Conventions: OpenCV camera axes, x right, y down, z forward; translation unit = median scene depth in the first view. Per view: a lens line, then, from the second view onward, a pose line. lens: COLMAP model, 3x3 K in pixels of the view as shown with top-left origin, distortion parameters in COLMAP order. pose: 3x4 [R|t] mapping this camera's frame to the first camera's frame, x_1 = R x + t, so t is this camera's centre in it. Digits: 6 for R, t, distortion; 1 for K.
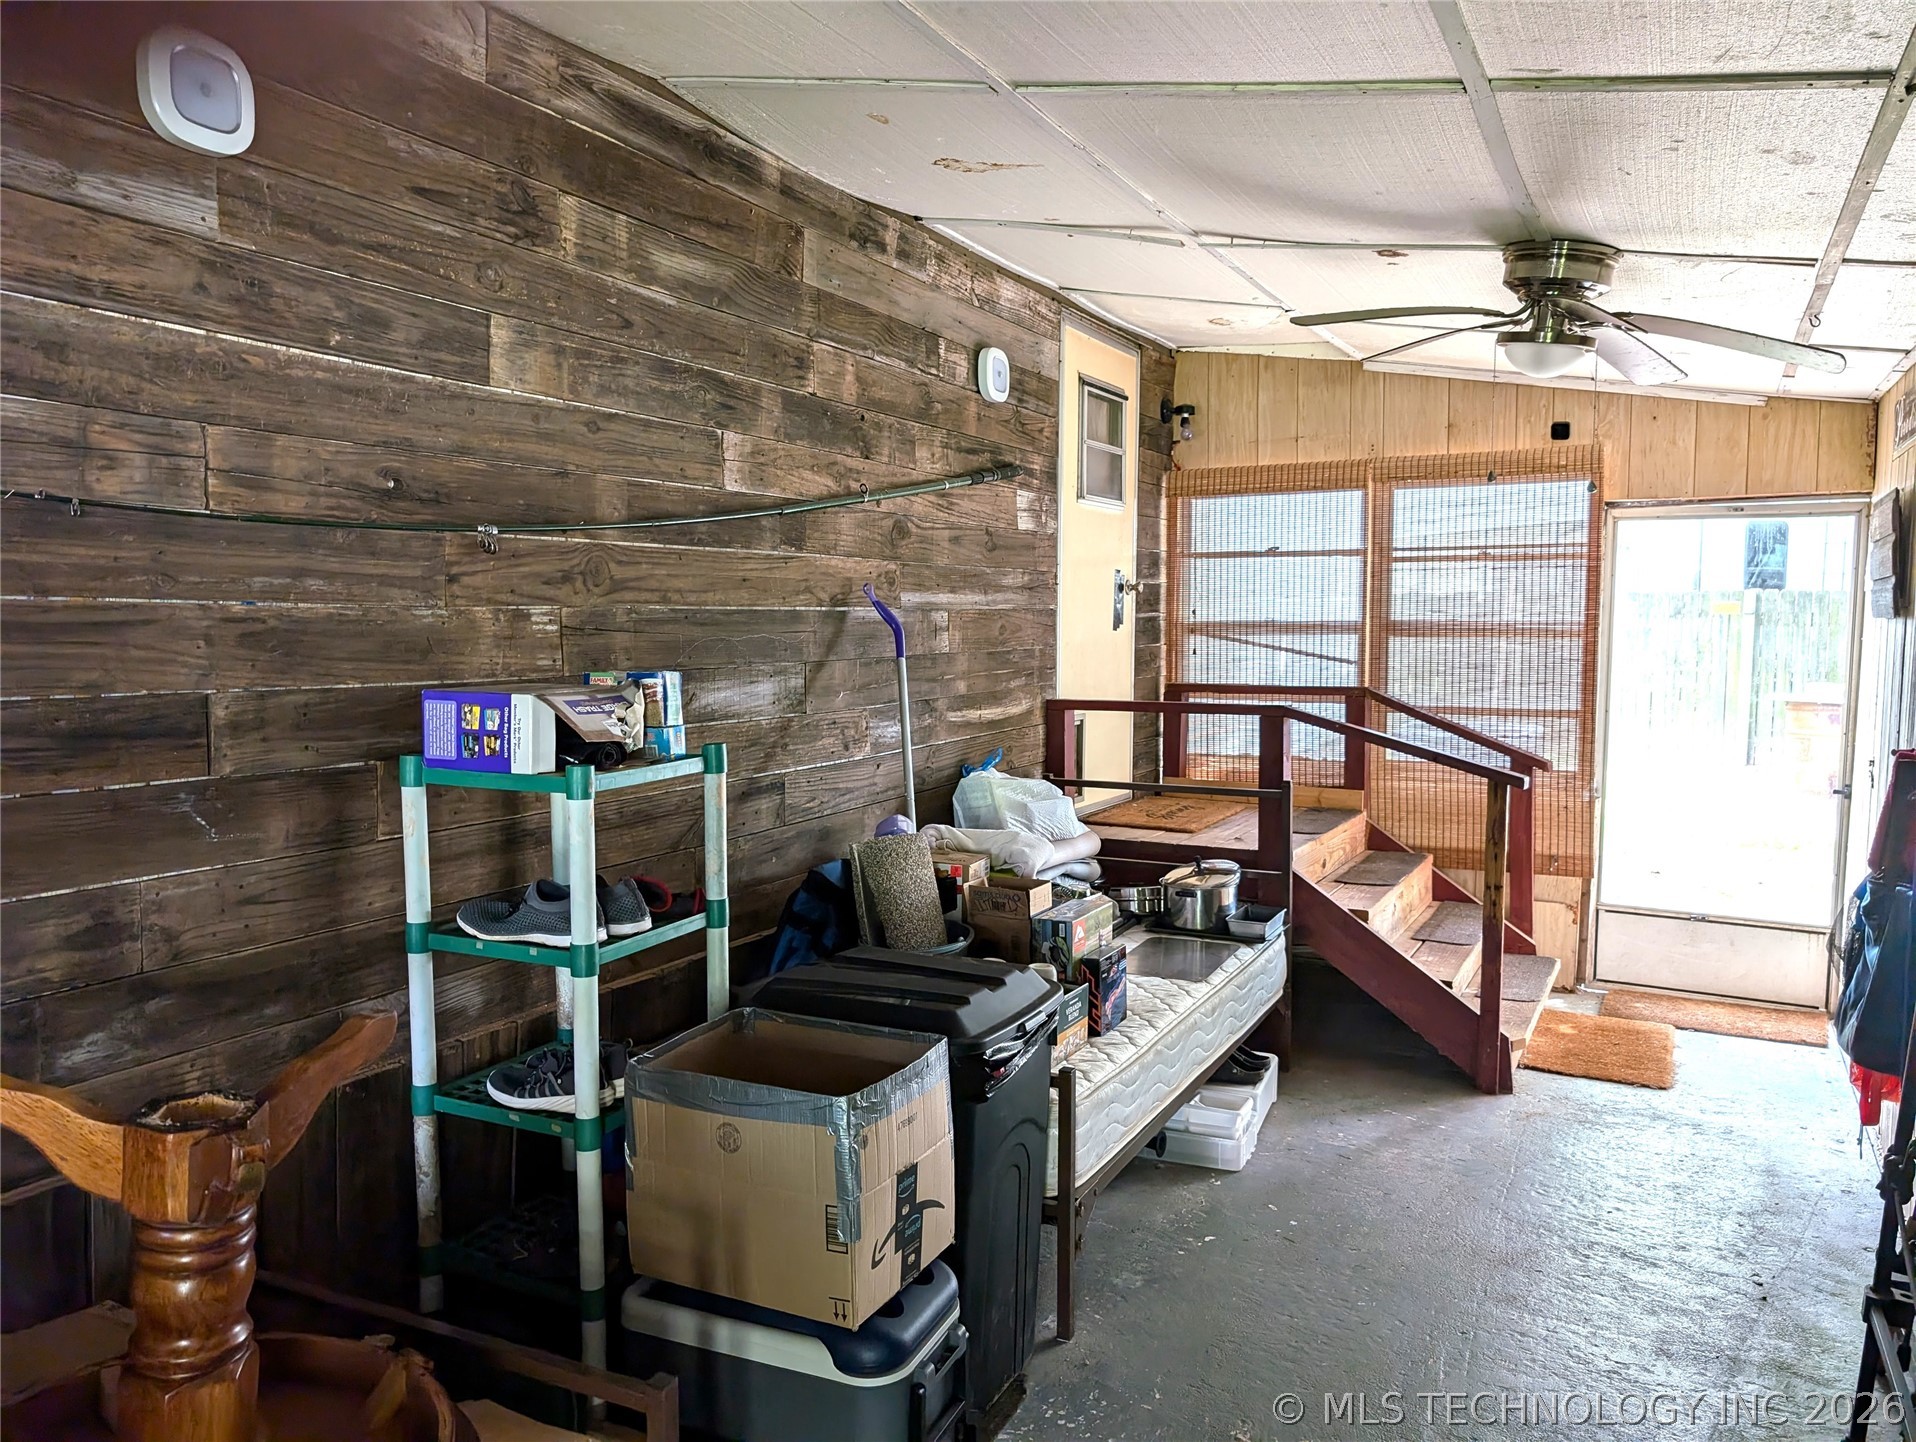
lens RADIAL K [[1400.1, 0, 993.4], [0, 1400.1, 705.2], [0, 0, 1]] dist [0.036669, -0.109311]
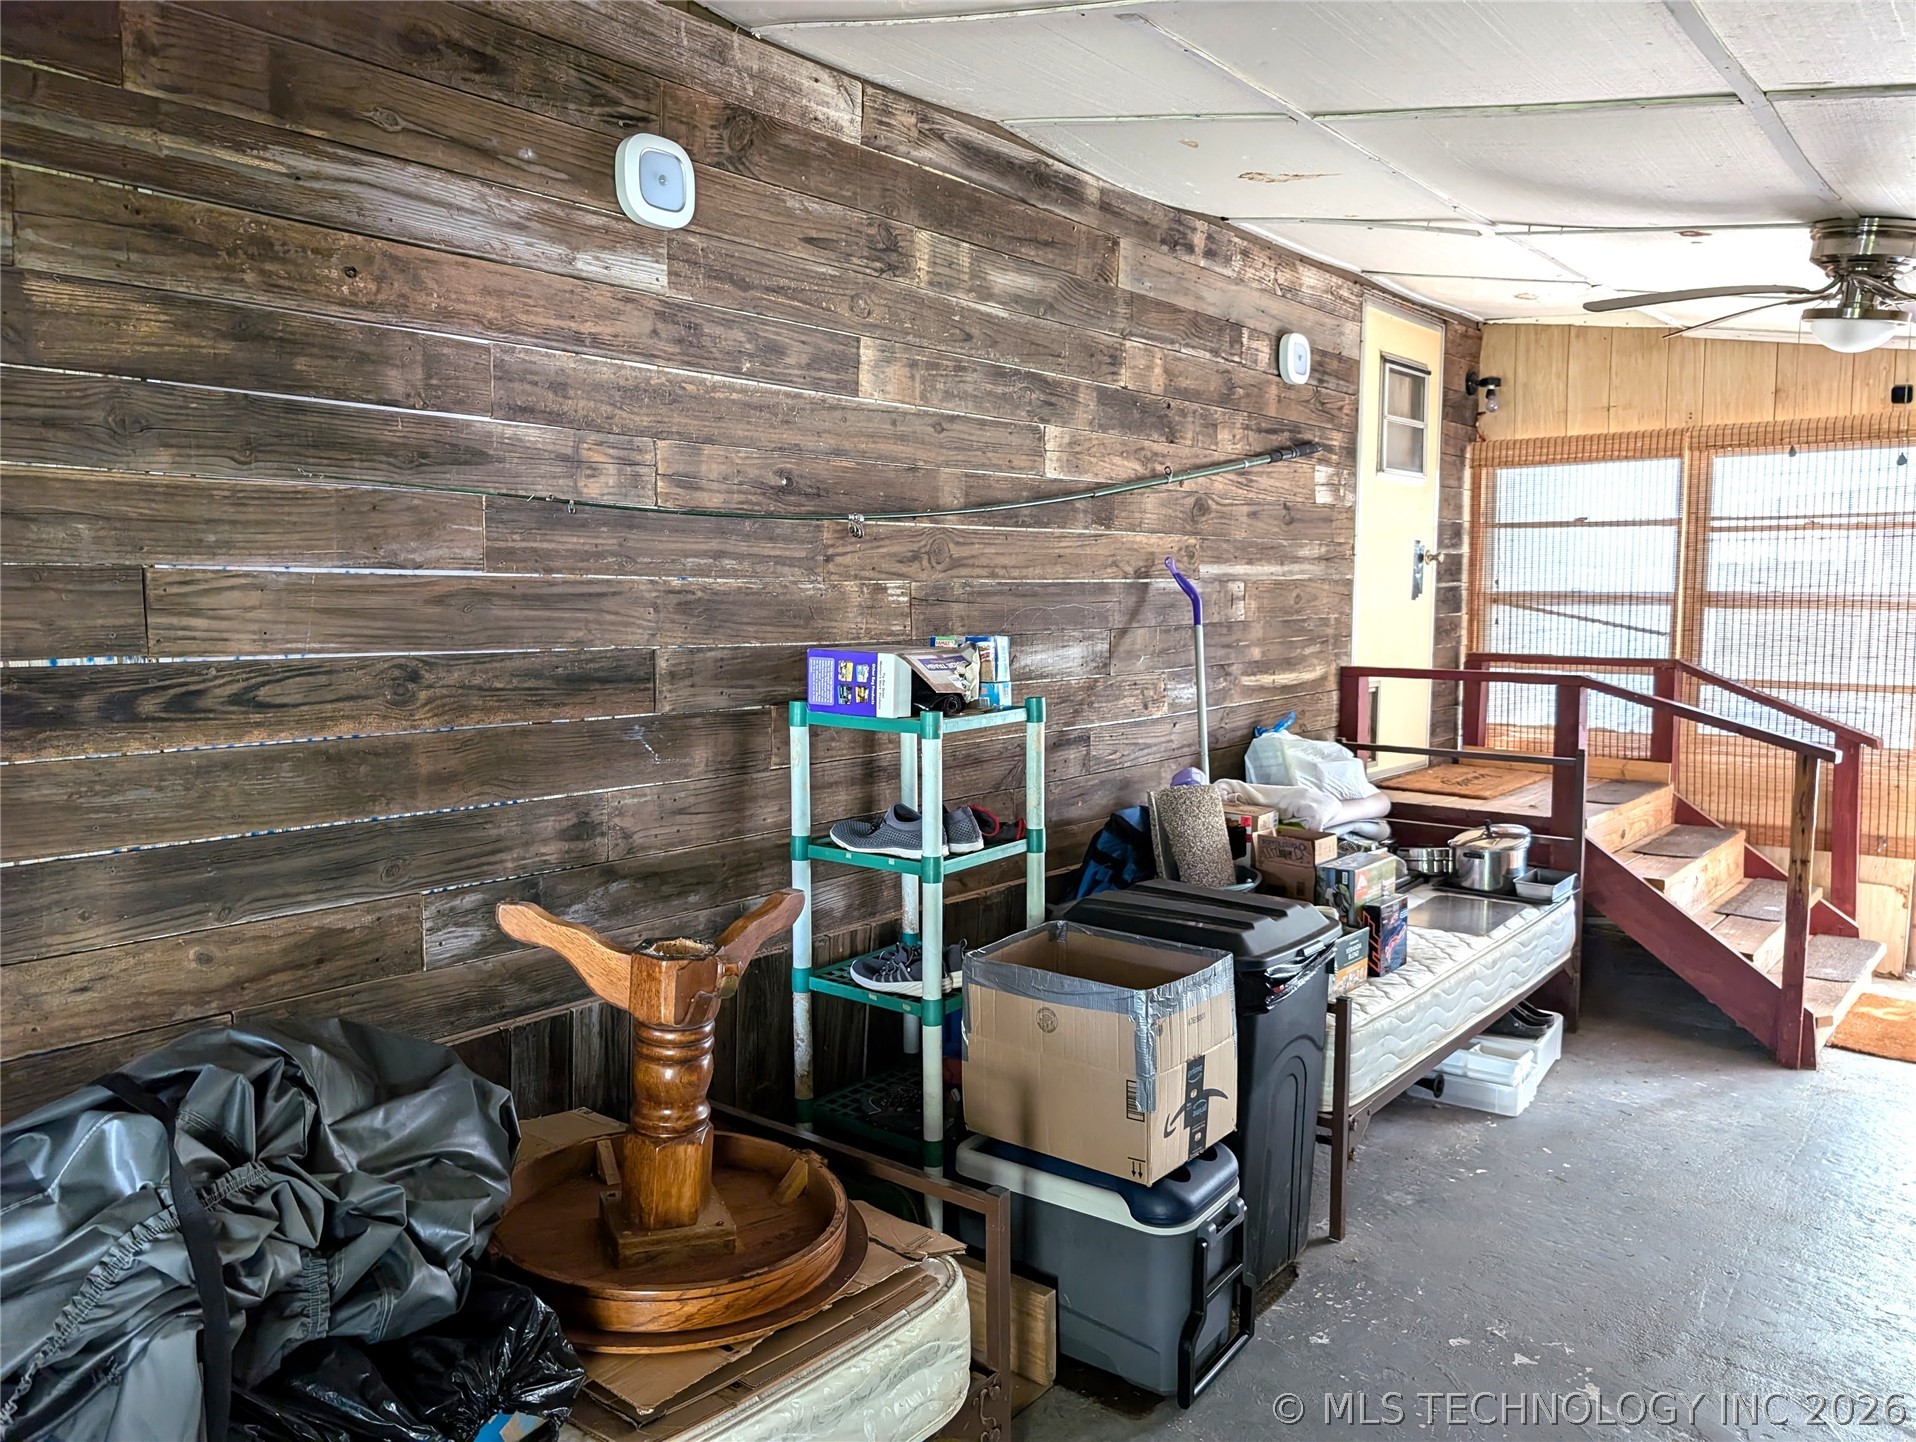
lens RADIAL K [[1376.3, 0, 950.1], [0, 1376.3, 713.1], [0, 0, 1]] dist [0.033141, -0.037783]
pose [[0.970298, 0.023078, -0.240809, 0.007749], [-0.015915, 0.999372, 0.031648, 0.004311], [0.241388, -0.026875, 0.970056, -0.119661]]
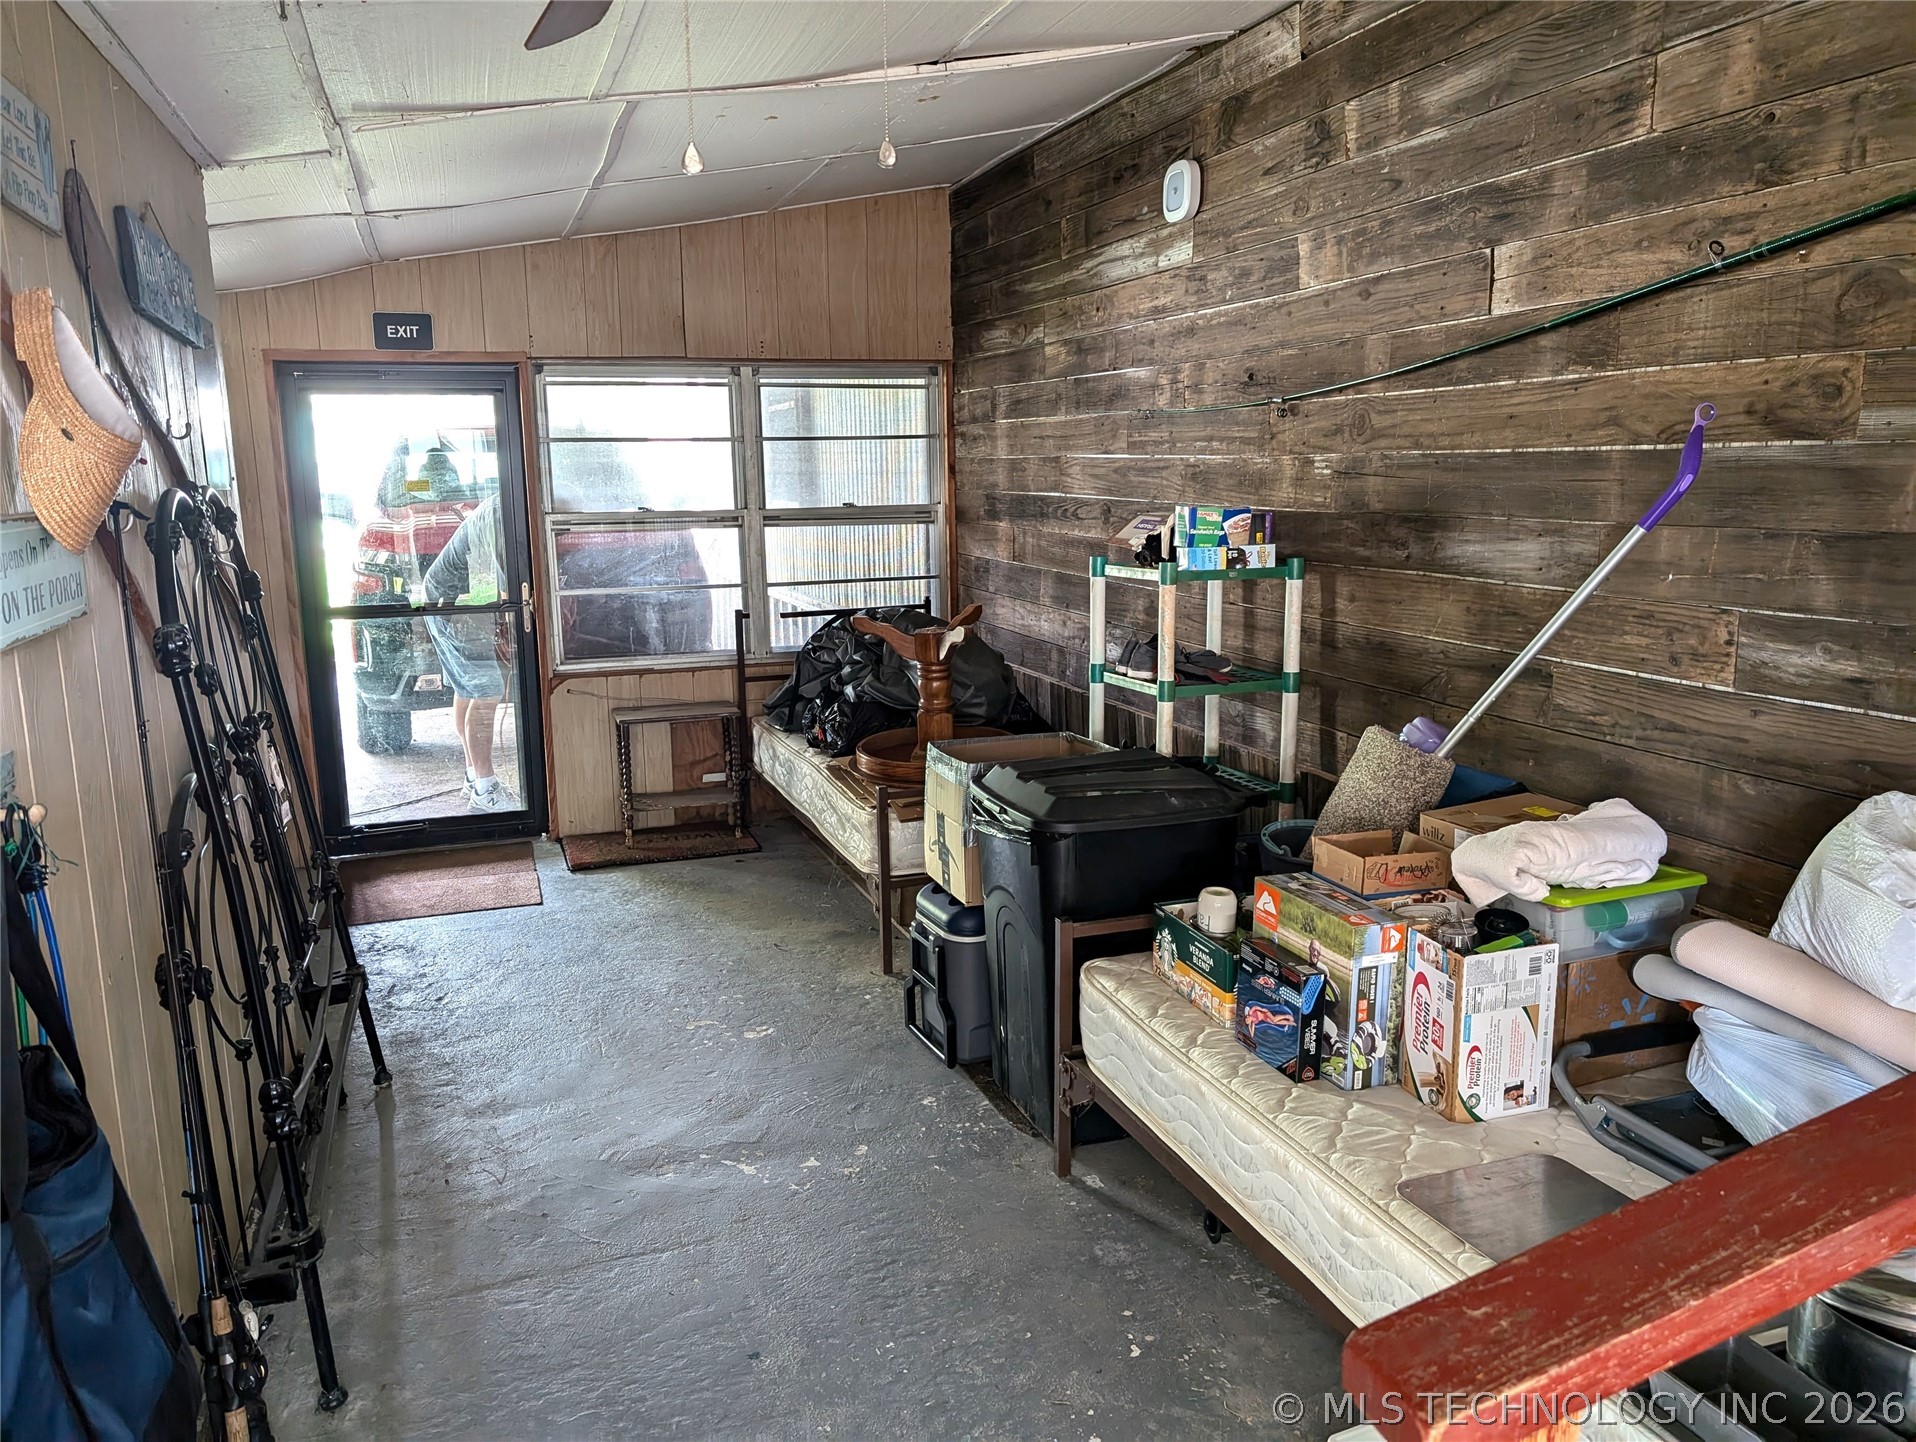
lens RADIAL K [[1376.3, 0, 950.1], [0, 1376.3, 713.1], [0, 0, 1]] dist [0.033141, -0.037783]
pose [[-0.704942, 0.120757, -0.698910, 0.748209], [-0.047759, 0.975081, 0.216645, -0.088537], [0.707655, 0.186102, -0.681608, 1.516554]]
